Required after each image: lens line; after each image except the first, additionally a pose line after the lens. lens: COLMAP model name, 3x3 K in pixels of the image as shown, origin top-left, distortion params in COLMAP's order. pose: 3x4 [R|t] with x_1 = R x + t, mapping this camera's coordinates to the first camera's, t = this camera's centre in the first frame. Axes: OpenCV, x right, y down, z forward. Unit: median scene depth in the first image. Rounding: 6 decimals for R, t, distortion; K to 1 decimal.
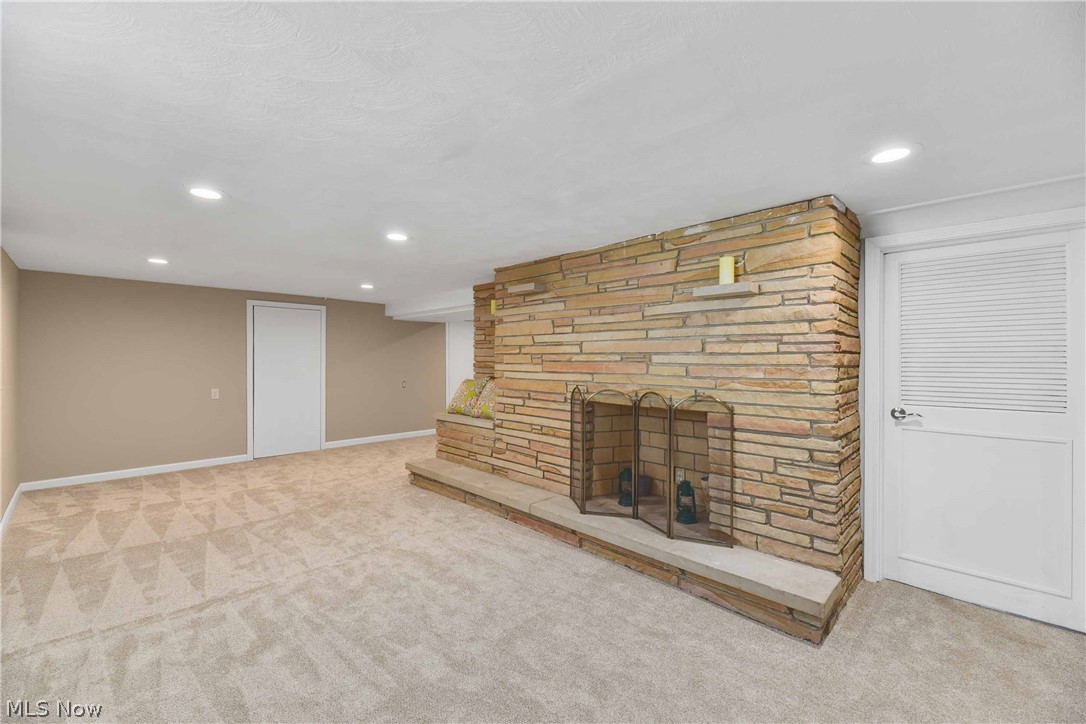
lens RADIAL K [[444.9, 0, 544.0], [0, 444.9, 360.9], [0, 0, 1]] dist [-0.006485, -0.000202]
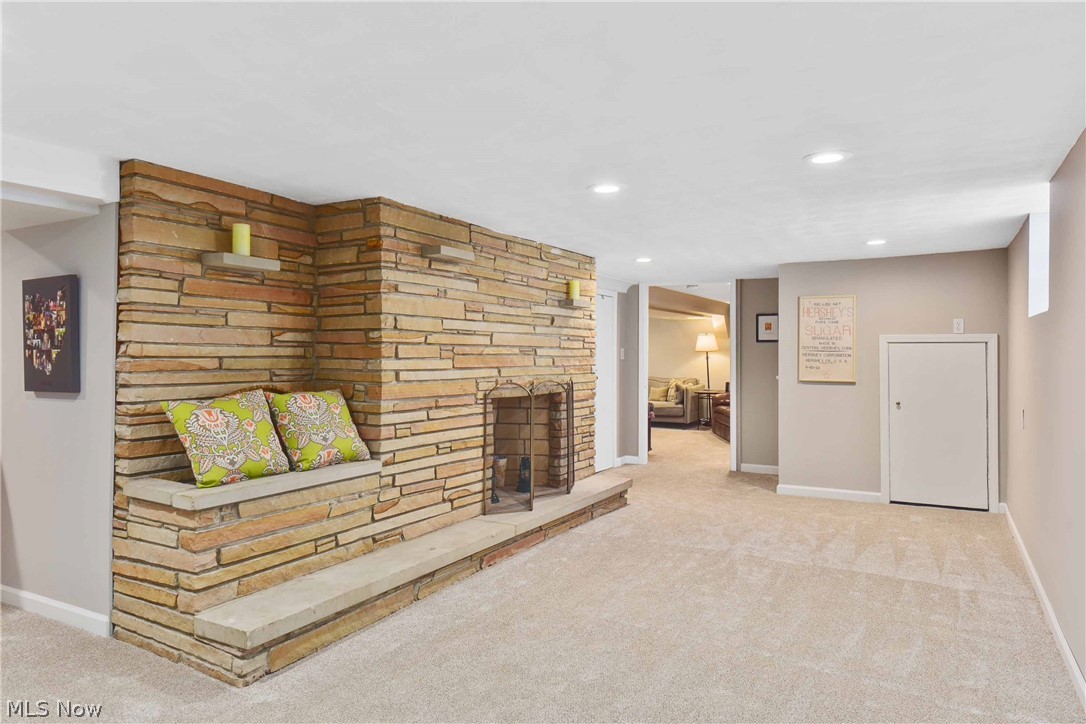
lens RADIAL K [[684.5, 0, 544.3], [0, 684.5, 358.7], [0, 0, 1]] dist [-0.004577, -0.000282]
pose [[-0.256505, -0.006854, 0.966519, -1.217680], [0.002805, 0.999965, 0.007836, -0.001076], [-0.966539, 0.004722, -0.256477, 1.204746]]
